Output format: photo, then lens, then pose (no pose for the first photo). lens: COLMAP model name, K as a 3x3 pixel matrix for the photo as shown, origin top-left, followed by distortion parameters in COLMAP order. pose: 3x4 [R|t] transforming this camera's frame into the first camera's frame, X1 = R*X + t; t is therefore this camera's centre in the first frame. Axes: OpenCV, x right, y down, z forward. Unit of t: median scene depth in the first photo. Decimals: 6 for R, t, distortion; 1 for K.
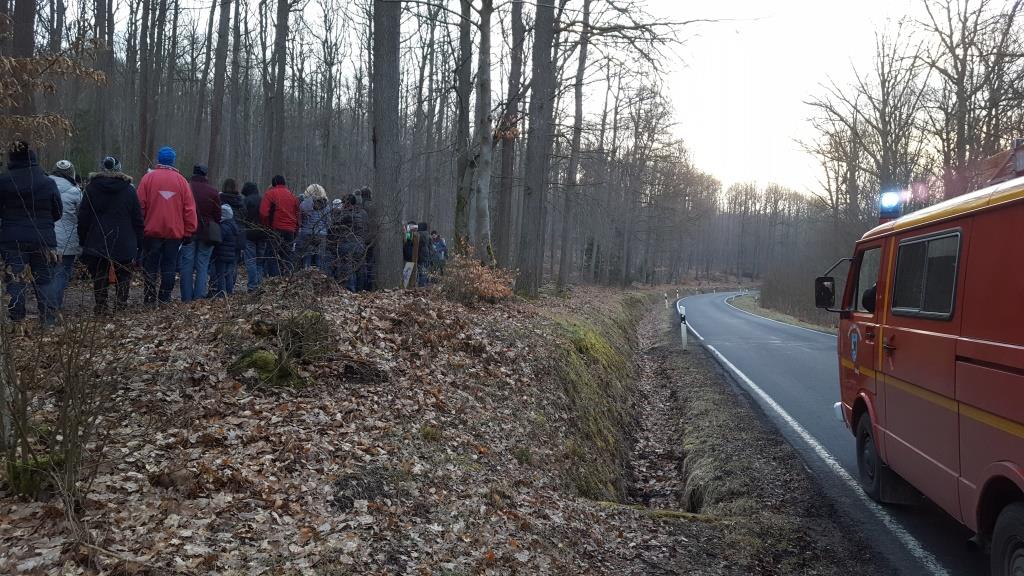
lens RADIAL K [[748.8, 0, 512.1], [0, 748.8, 287.6], [0, 0, 1]] dist [0.072627, -0.092501]
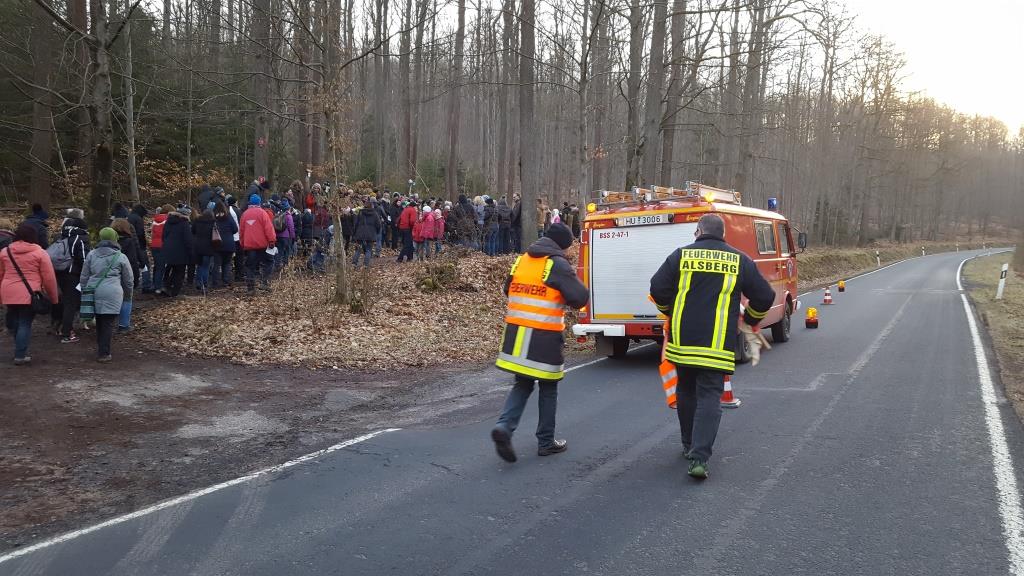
lens RADIAL K [[748.8, 0, 511.7], [0, 748.8, 289.1], [0, 0, 1]] dist [0.072627, -0.092501]
pose [[0.944545, -0.004337, -0.328353, 0.726609], [0.020975, 0.998668, 0.047147, 0.002425], [0.327711, -0.051420, 0.943378, -1.246028]]
